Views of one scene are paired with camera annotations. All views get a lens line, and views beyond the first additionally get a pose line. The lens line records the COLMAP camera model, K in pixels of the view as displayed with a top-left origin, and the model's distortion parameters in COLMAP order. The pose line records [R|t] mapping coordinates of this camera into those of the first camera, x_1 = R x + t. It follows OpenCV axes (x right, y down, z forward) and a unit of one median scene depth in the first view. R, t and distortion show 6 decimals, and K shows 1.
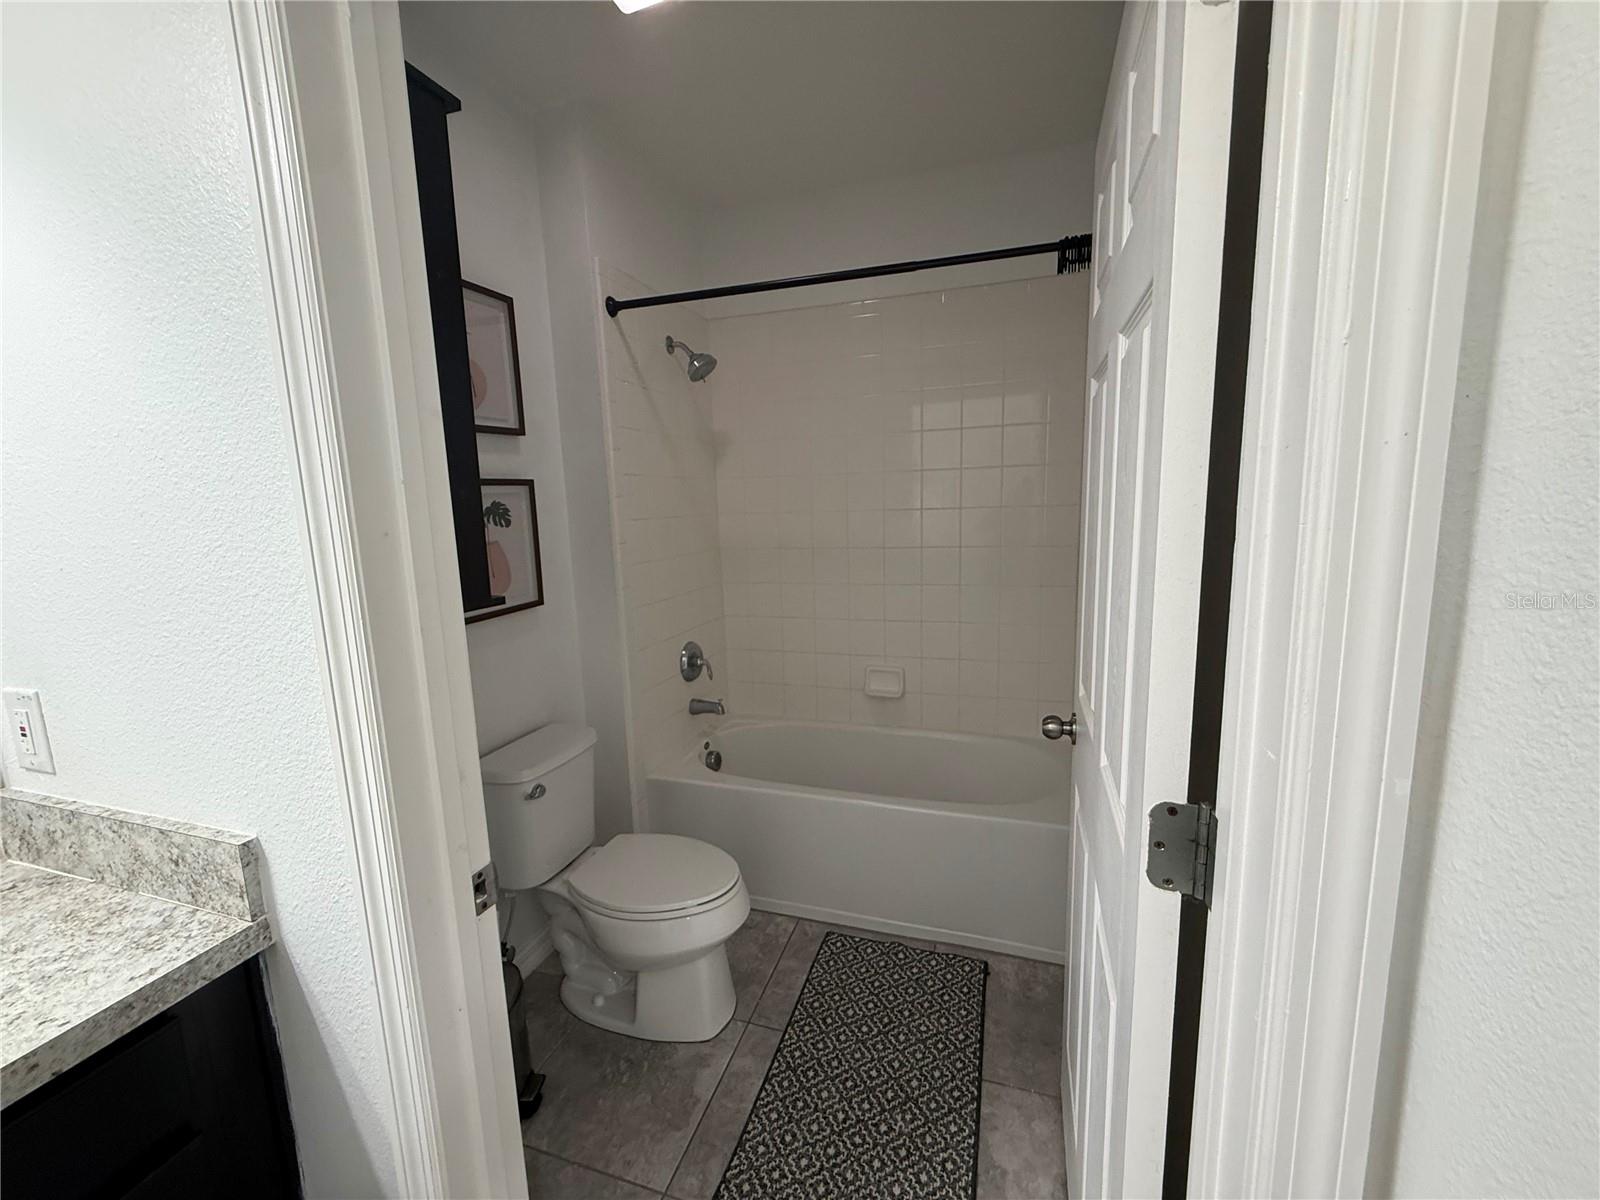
lens RADIAL K [[638.2, 0, 795.6], [0, 638.2, 595.6], [0, 0, 1]] dist [-0.000883, -0.000378]
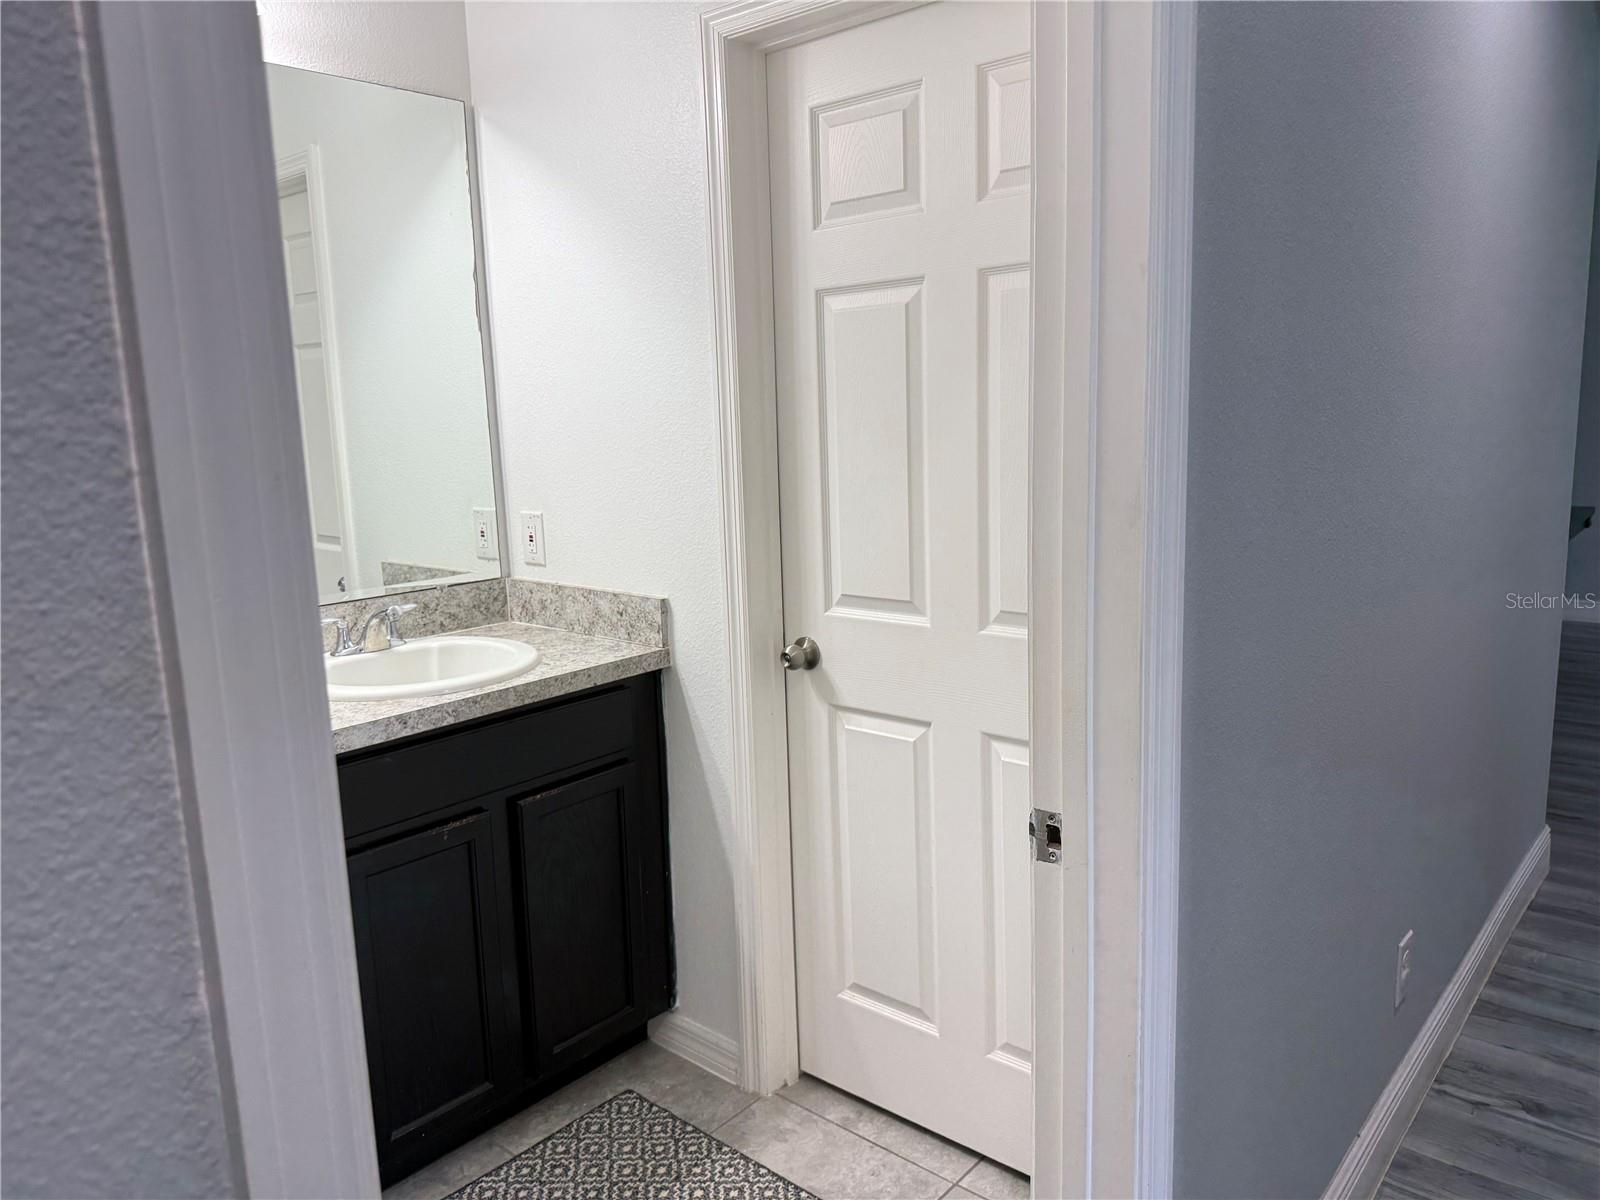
lens RADIAL K [[1143.5, 0, 802.2], [0, 1143.5, 597.4], [0, 0, 1]] dist [0.012639, -0.006892]
pose [[0.917103, 0.073704, -0.391777, 0.634610], [-0.061888, 0.997168, 0.042722, 0.219997], [0.393816, -0.014934, 0.919068, -1.569780]]
